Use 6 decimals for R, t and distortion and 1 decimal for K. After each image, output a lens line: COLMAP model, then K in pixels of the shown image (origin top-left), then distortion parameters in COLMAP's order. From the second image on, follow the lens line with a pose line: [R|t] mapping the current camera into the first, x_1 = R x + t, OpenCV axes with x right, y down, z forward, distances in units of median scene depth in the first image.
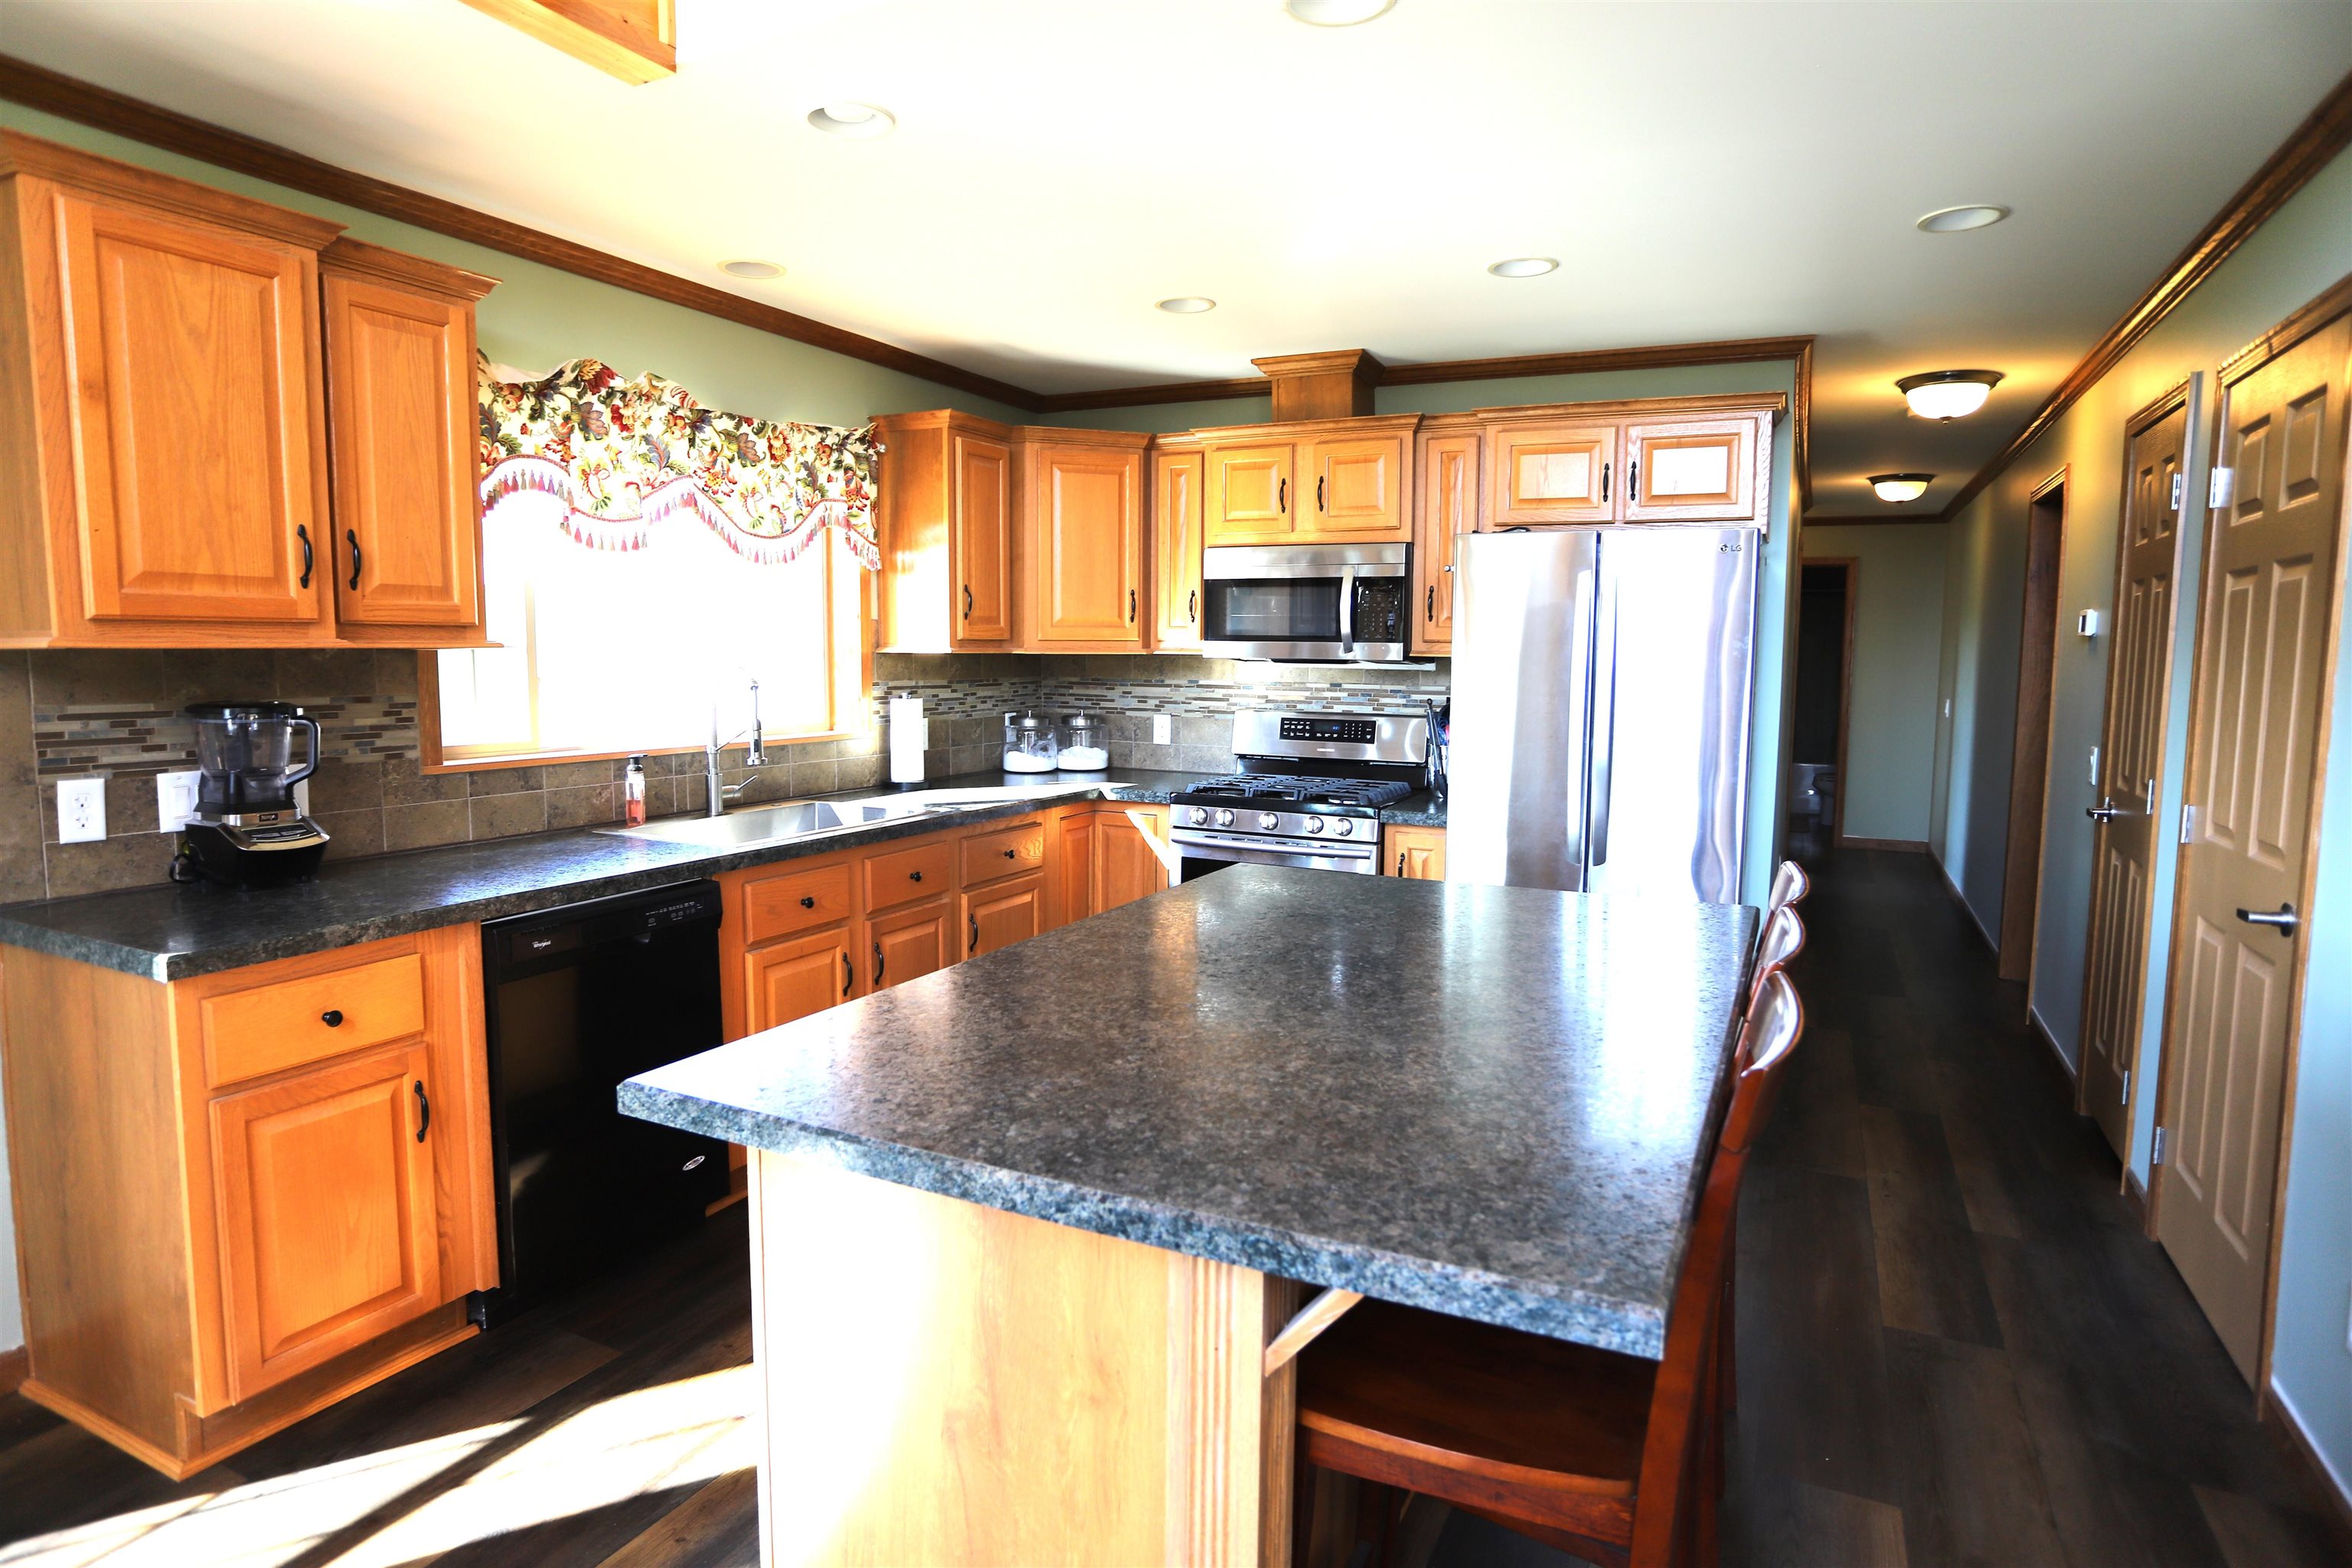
lens RADIAL K [[1265.7, 0, 1176.0], [0, 1265.7, 784.0], [0, 0, 1]] dist [-0.061615, 0.030853]
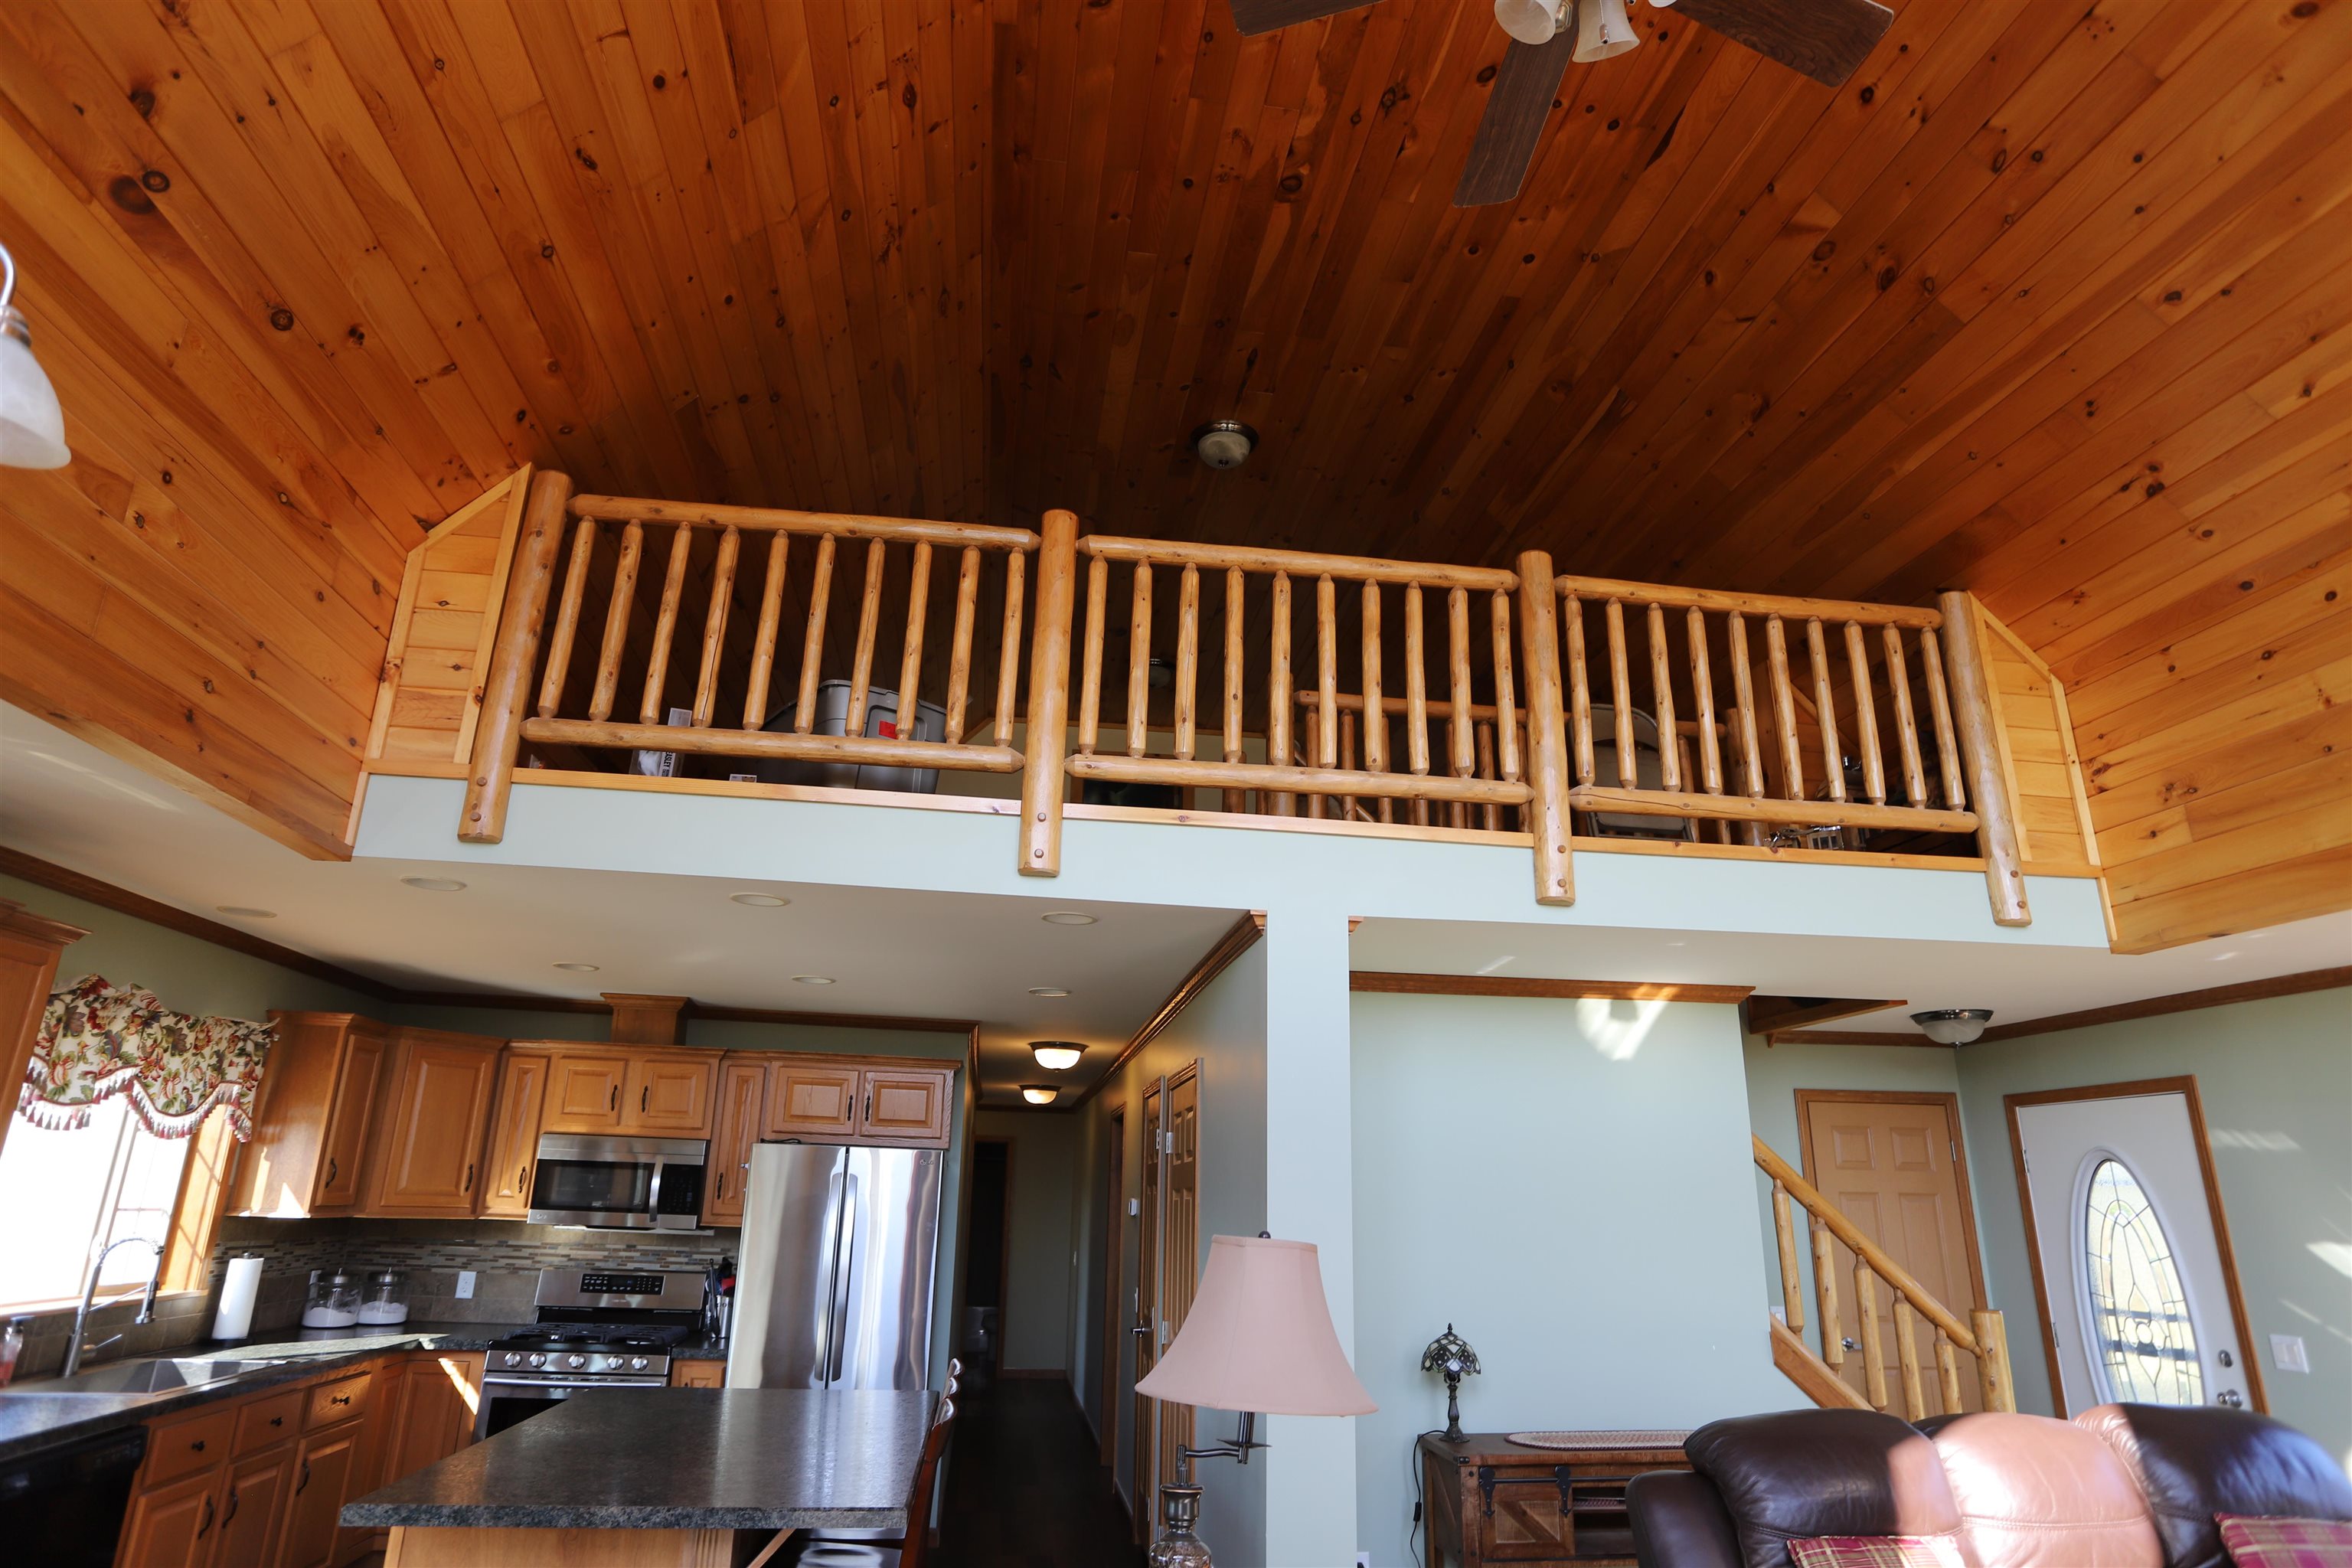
lens RADIAL K [[1265.7, 0, 1176.0], [0, 1265.7, 784.0], [0, 0, 1]] dist [-0.061615, 0.030853]
pose [[0.818493, 0.192063, 0.541462, -0.210777], [0.045099, 0.918078, -0.393825, 0.013522], [-0.572744, 0.346763, 0.742779, -0.444412]]
